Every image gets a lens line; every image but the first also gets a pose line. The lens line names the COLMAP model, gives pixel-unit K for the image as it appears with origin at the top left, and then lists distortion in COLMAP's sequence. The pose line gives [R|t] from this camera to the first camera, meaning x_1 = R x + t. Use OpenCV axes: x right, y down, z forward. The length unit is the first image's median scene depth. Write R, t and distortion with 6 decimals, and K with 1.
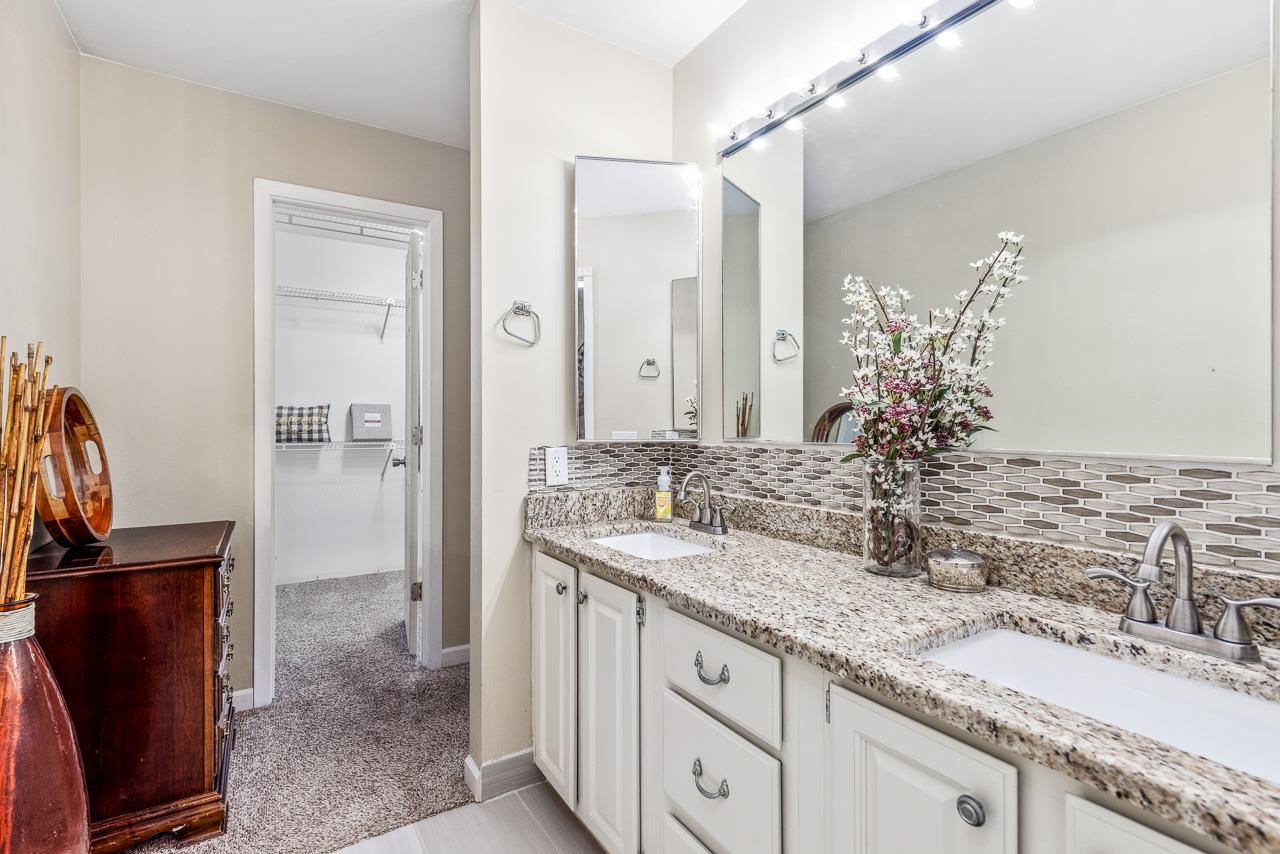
lens RADIAL K [[585.7, 0, 647.9], [0, 585.7, 433.6], [0, 0, 1]] dist [0.004099, 0.000653]
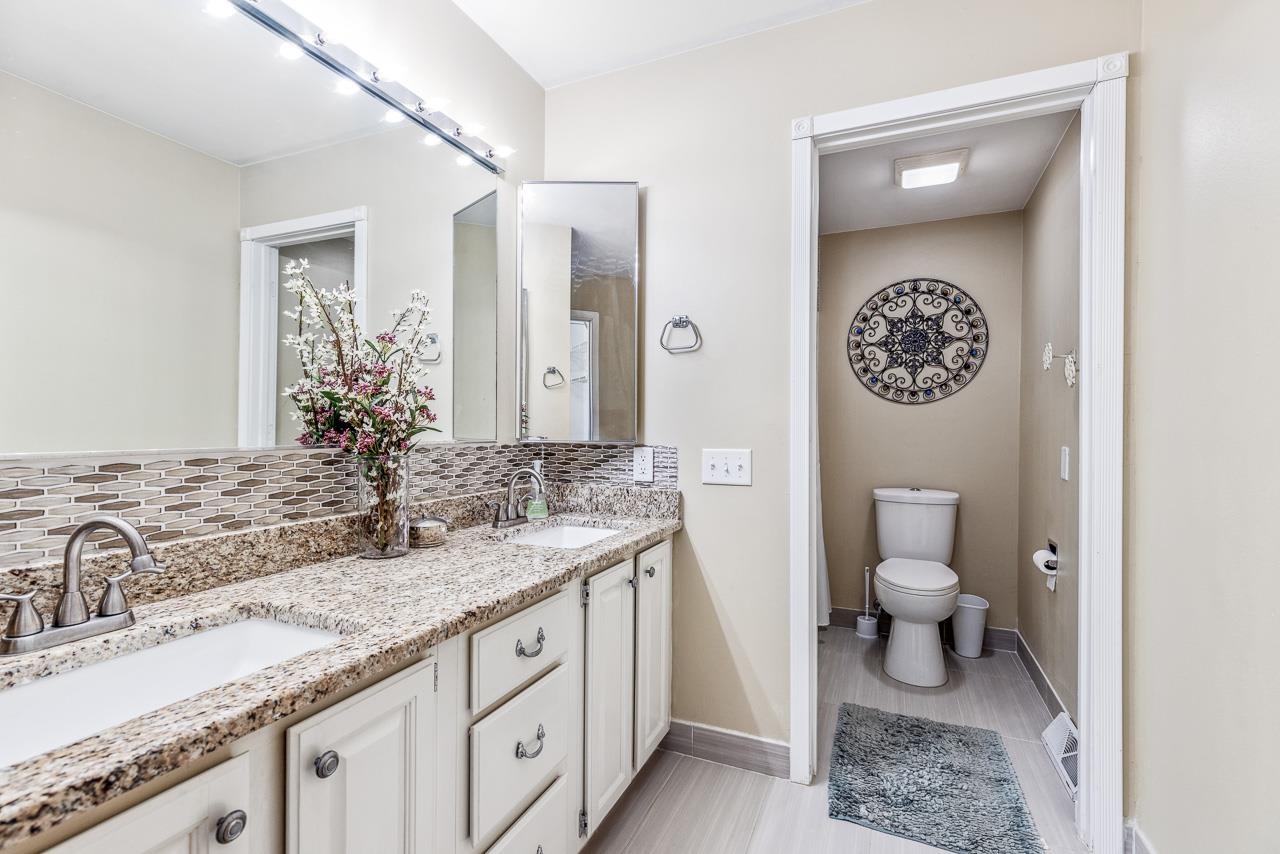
lens RADIAL K [[585.7, 0, 644.1], [0, 585.7, 419.2], [0, 0, 1]] dist [0.004099, 0.000653]
pose [[-0.555750, 0.005748, 0.831329, -0.875102], [0.003199, 0.999983, -0.004776, -0.019629], [-0.831343, 0.000005, -0.555760, 1.334040]]
